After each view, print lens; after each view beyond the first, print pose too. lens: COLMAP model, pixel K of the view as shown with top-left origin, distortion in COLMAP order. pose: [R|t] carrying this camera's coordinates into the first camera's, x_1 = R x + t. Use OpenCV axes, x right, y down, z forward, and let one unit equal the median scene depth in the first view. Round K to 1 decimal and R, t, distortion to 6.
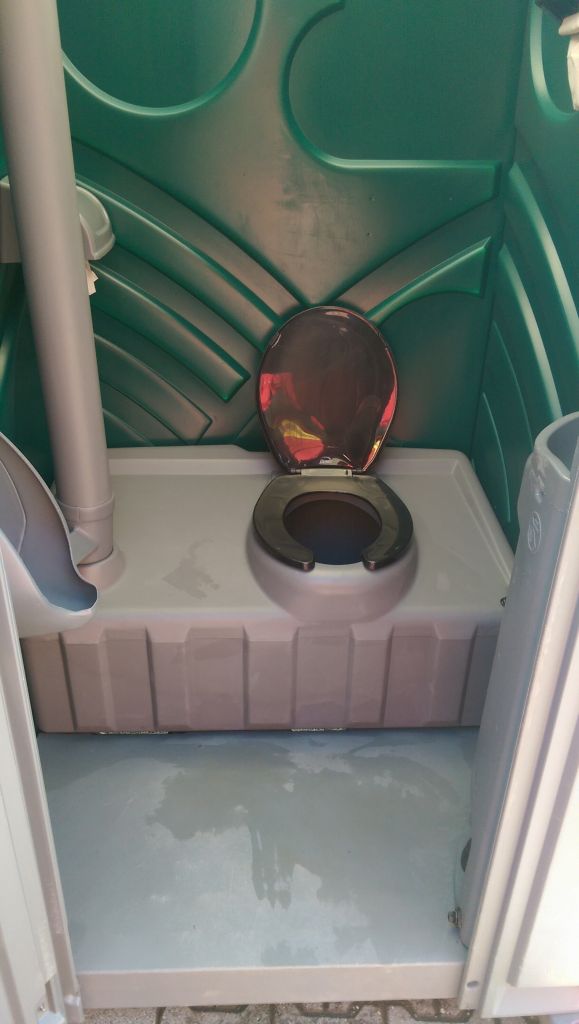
lens RADIAL K [[733.7, 0, 293.2], [0, 733.7, 494.9], [0, 0, 1]] dist [0.098476, -0.124514]
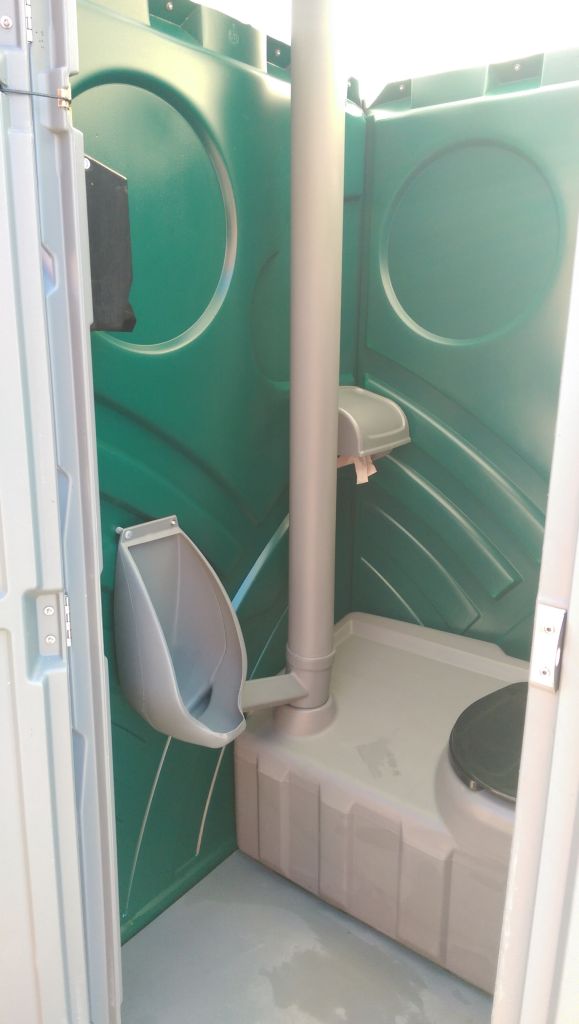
lens RADIAL K [[733.7, 0, 293.2], [0, 733.7, 494.9], [0, 0, 1]] dist [0.098476, -0.124514]
pose [[0.767918, 0.127394, -0.627753, 0.380059], [-0.275933, 0.950221, -0.144709, -0.050587], [0.578069, 0.284342, 0.764844, 0.037906]]
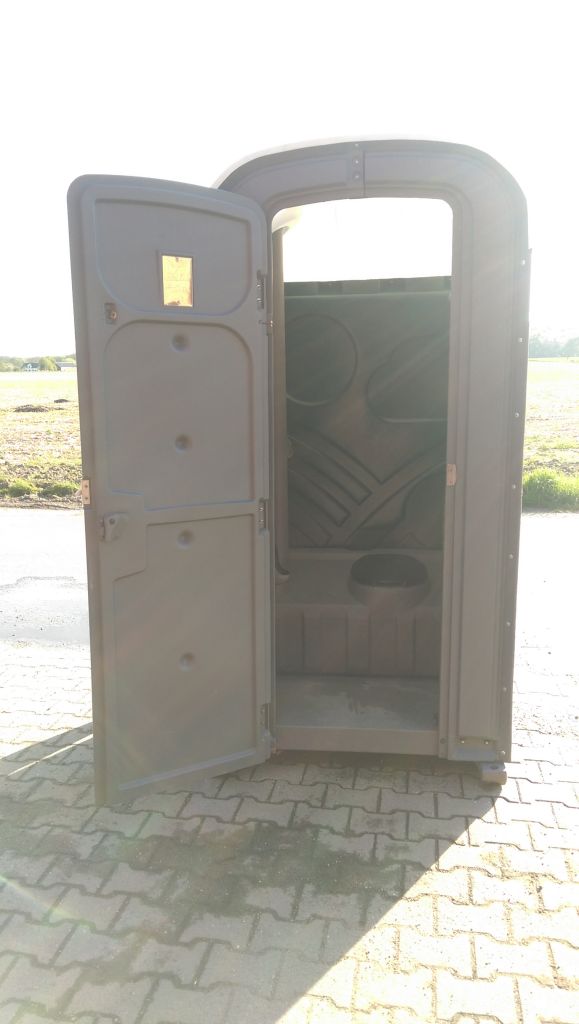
lens RADIAL K [[733.7, 0, 293.2], [0, 733.7, 494.9], [0, 0, 1]] dist [0.098476, -0.124514]
pose [[0.989253, 0.000087, -0.146213, 0.097734], [-0.047650, 0.945596, -0.321835, 0.553469], [0.138230, 0.325343, 0.935438, -1.172187]]
